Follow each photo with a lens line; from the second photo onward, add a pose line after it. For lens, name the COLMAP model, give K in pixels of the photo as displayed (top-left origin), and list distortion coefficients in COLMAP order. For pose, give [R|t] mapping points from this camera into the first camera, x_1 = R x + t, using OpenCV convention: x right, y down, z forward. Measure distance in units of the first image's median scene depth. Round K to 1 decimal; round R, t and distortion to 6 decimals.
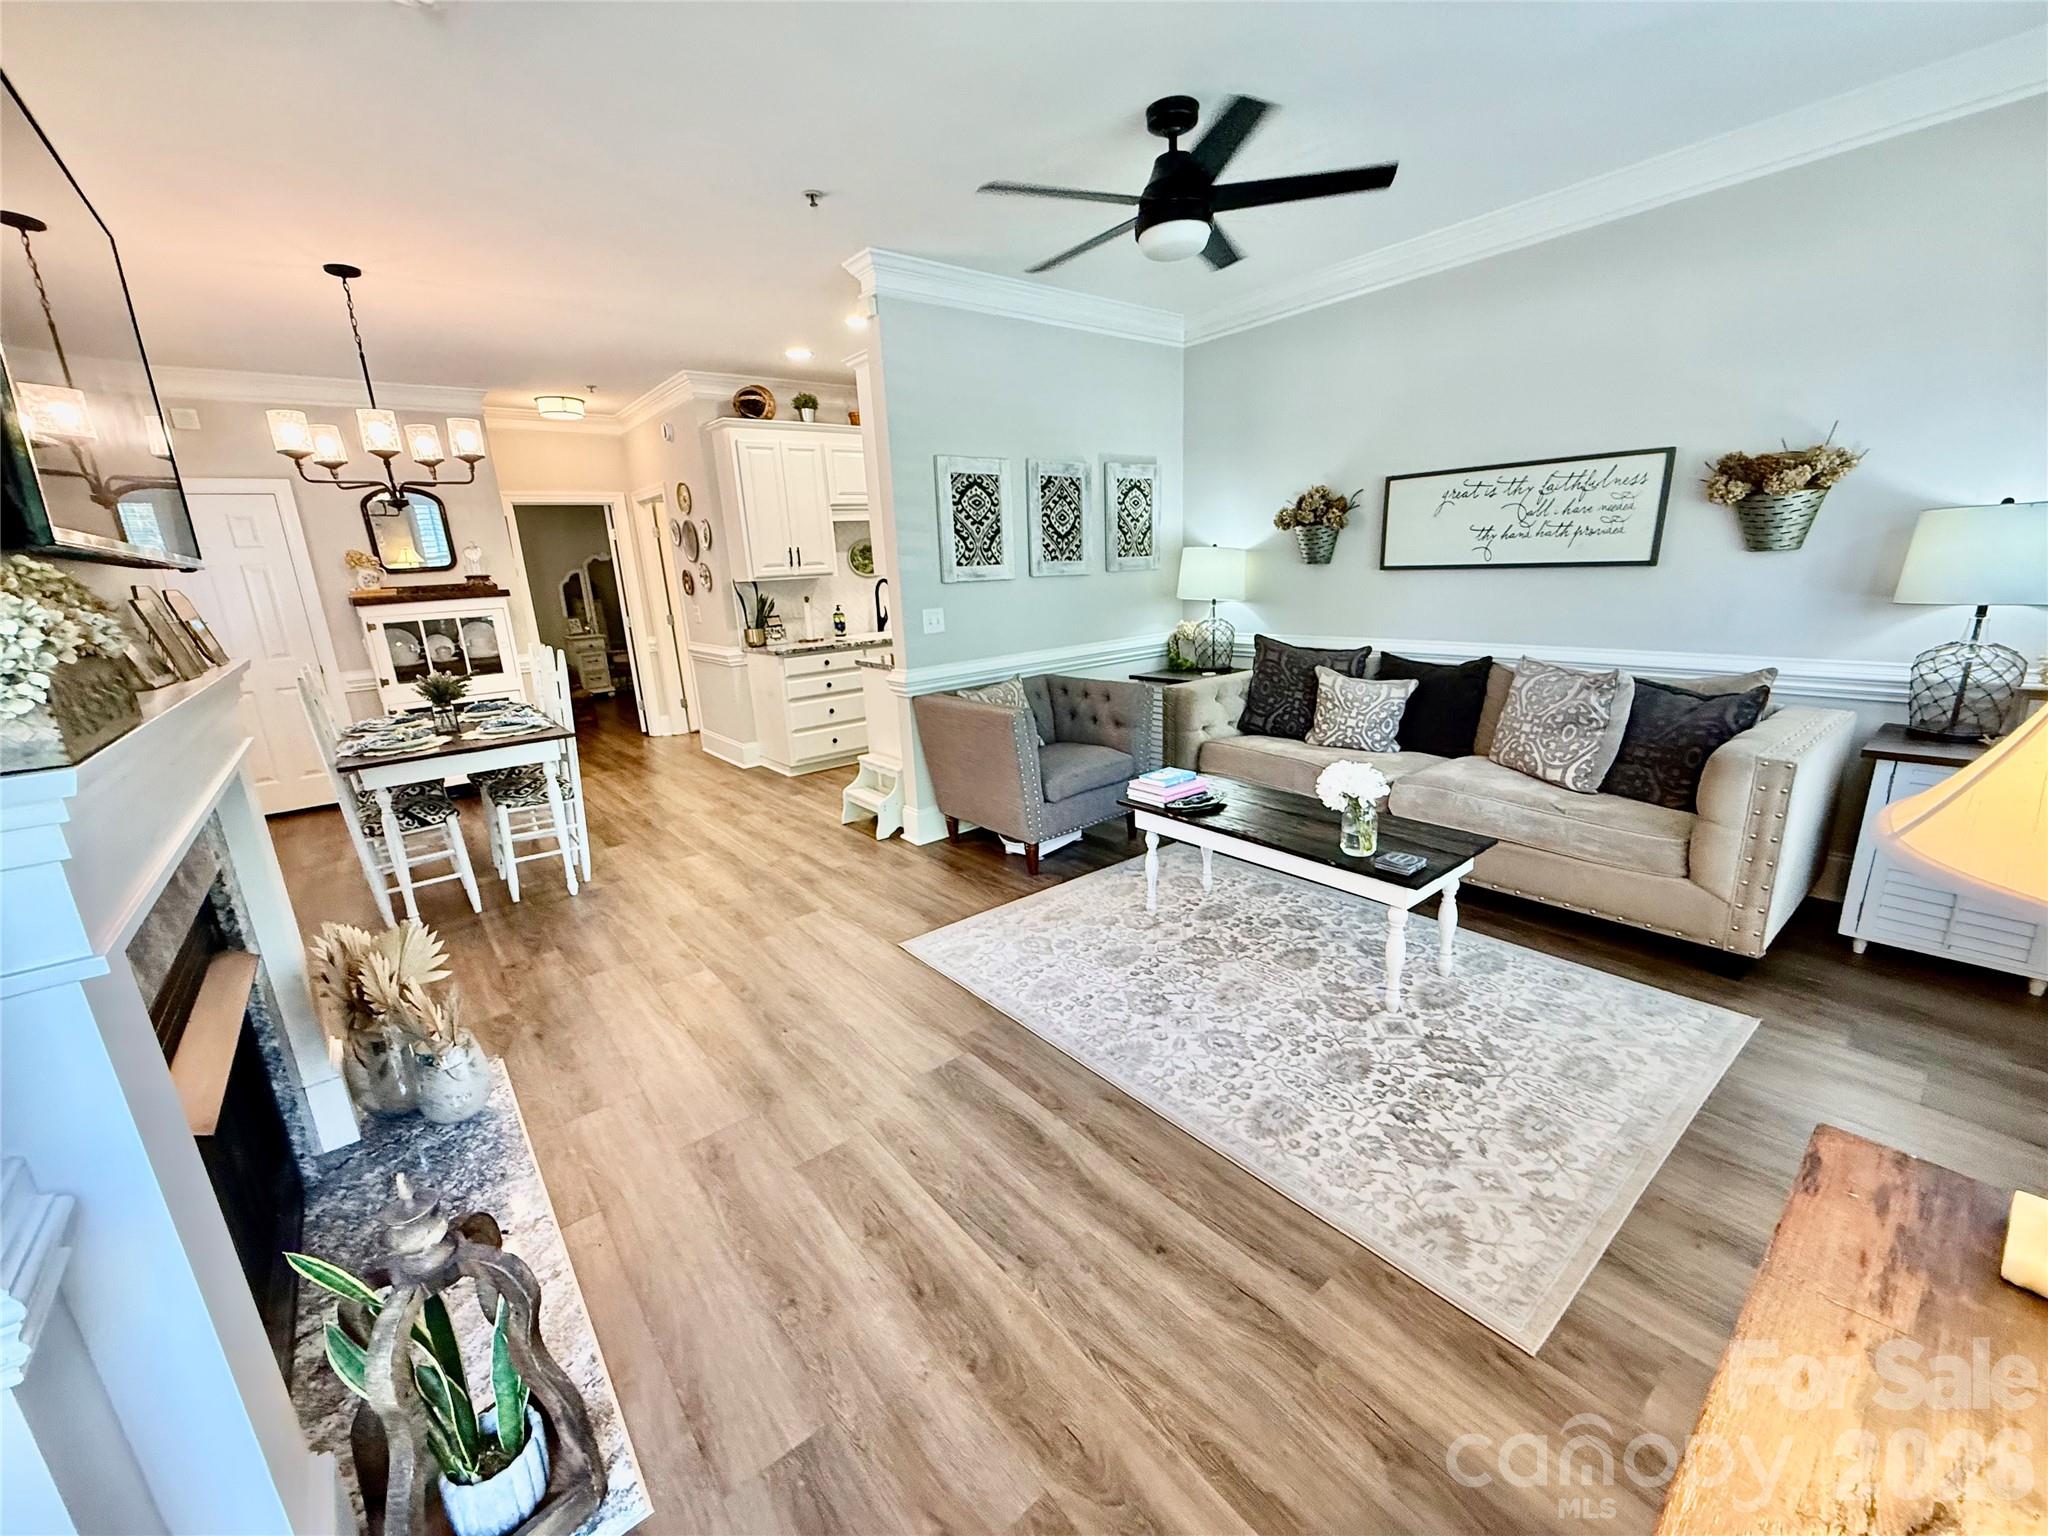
lens RADIAL K [[813.0, 0, 1021.4], [0, 813.0, 767.0], [0, 0, 1]] dist [0.001846, -0.000143]
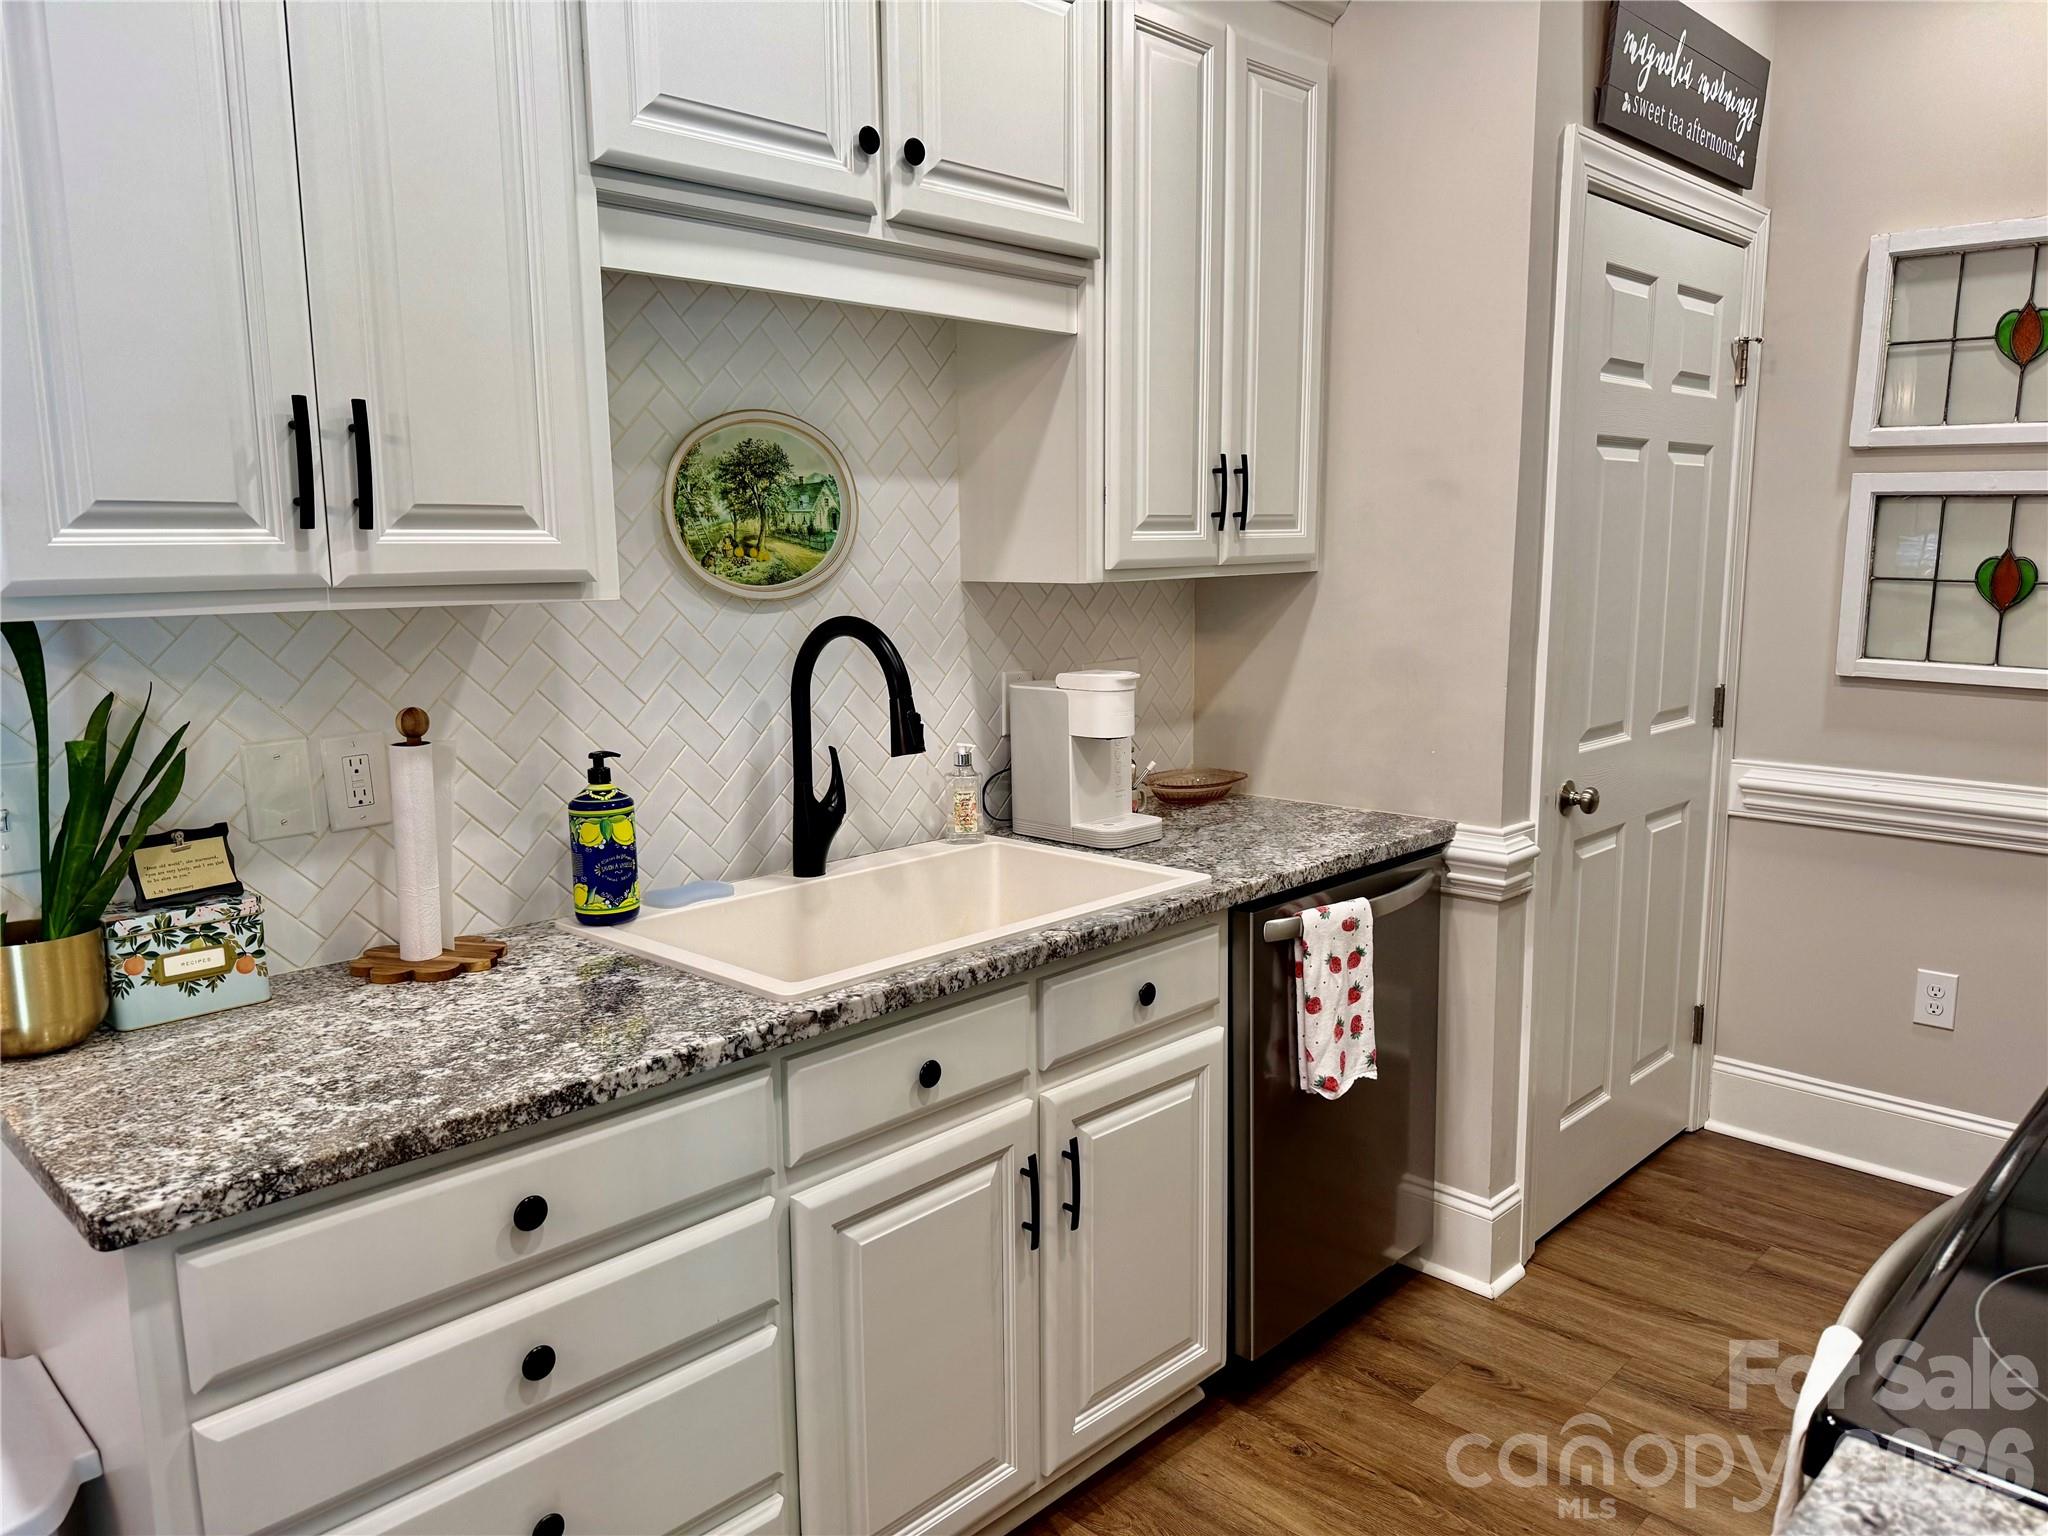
lens RADIAL K [[1452.4, 0, 1024.0], [0, 1452.4, 768.0], [0, 0, 1]] dist [0.002479, -0.004553]
pose [[0.992577, 0.024096, 0.119208, -0.283678], [-0.012086, 0.994868, -0.100459, -0.274213], [-0.121017, 0.098272, 0.987774, 1.118716]]
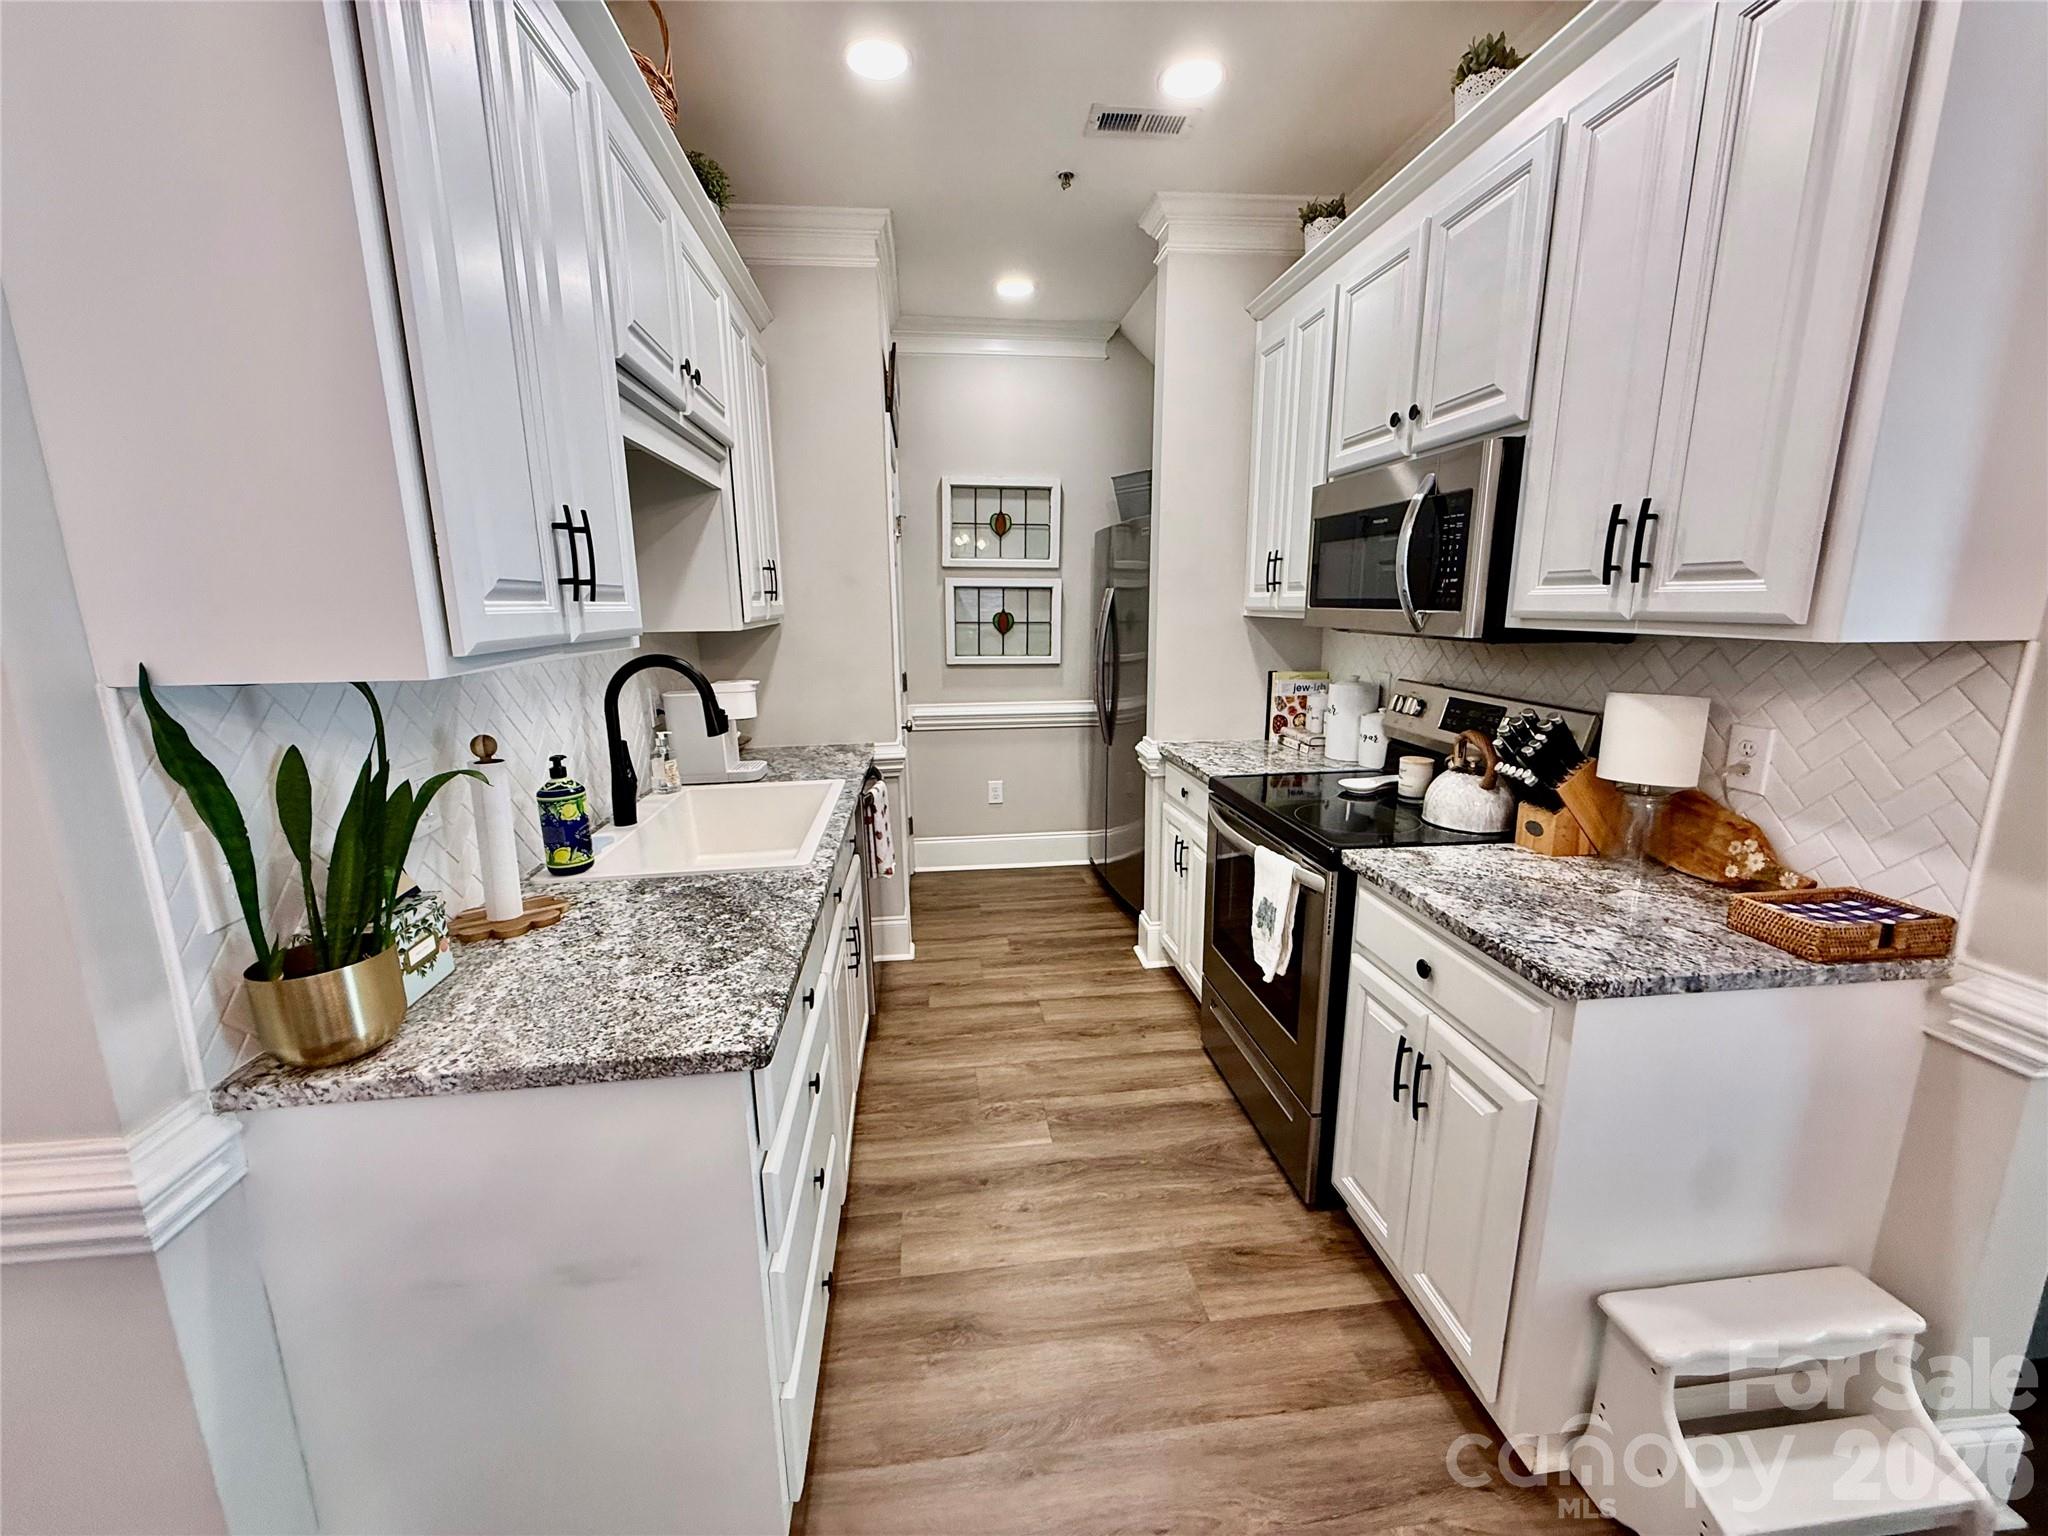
lens RADIAL K [[817.3, 0, 1014.3], [0, 817.3, 765.3], [0, 0, 1]] dist [0.002419, 0.000074]
pose [[0.537528, -0.122730, 0.834267, -0.612005], [0.193510, 0.980902, 0.019621, -0.288372], [-0.820742, 0.150892, 0.551012, 1.225126]]
